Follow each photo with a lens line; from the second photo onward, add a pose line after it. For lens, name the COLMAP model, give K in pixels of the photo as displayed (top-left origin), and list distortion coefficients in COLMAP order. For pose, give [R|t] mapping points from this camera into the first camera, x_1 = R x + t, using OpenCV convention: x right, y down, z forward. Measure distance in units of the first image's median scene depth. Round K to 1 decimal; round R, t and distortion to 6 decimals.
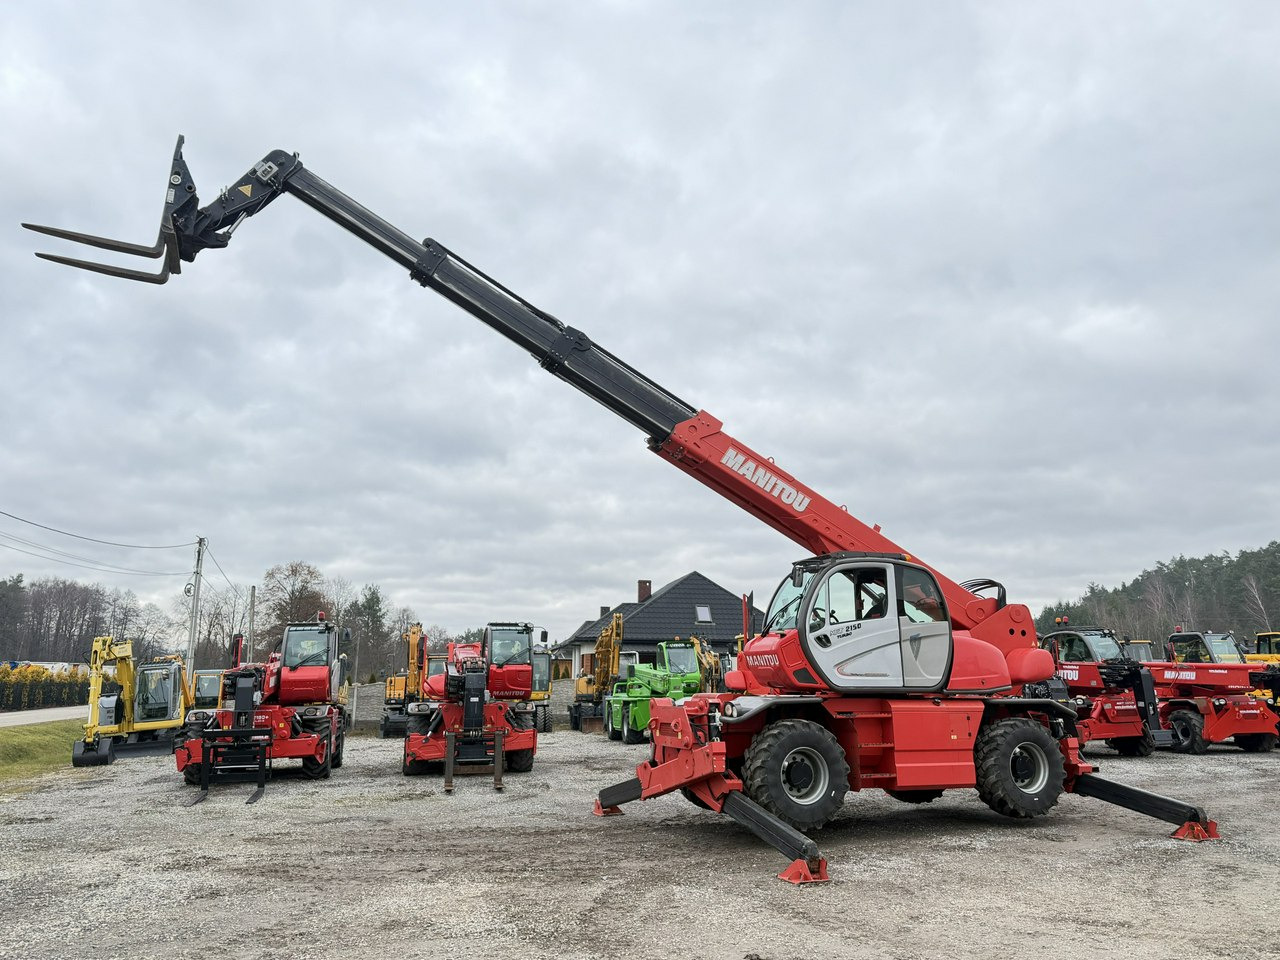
lens RADIAL K [[1047.5, 0, 643.1], [0, 1047.5, 501.6], [0, 0, 1]] dist [0.117001, -0.184639]
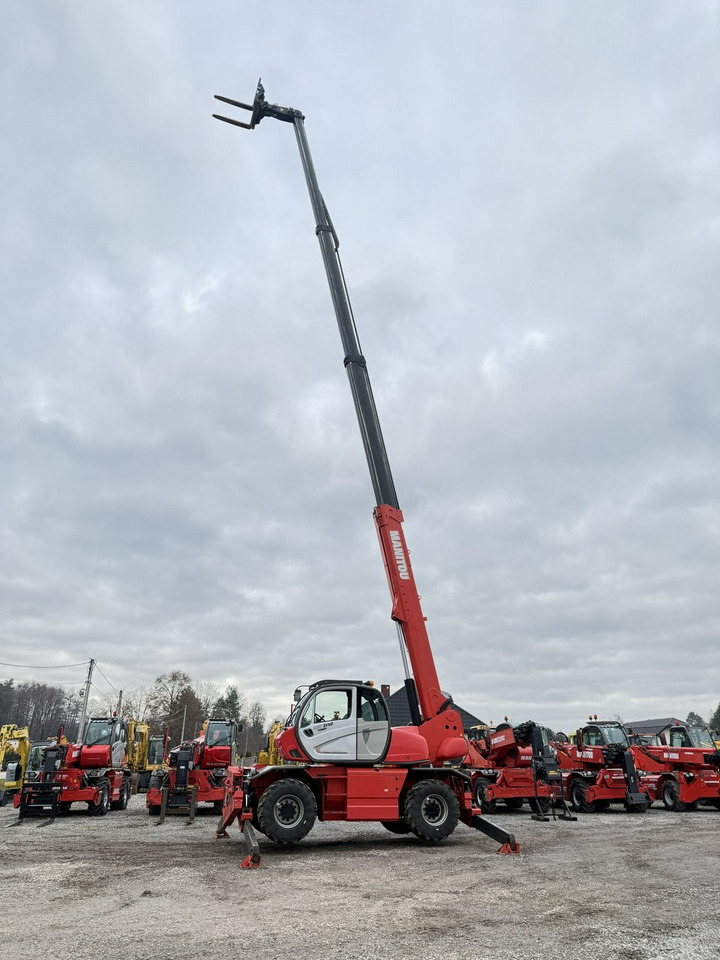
lens RADIAL K [[786.8, 0, 360.0], [0, 786.8, 480.0], [0, 0, 1]] dist [0.013832, -0.002160]
pose [[0.988238, -0.041168, -0.147281, 0.310442], [0.015432, 0.985013, -0.171787, -0.038394], [0.152146, 0.167494, 0.974062, -0.233971]]
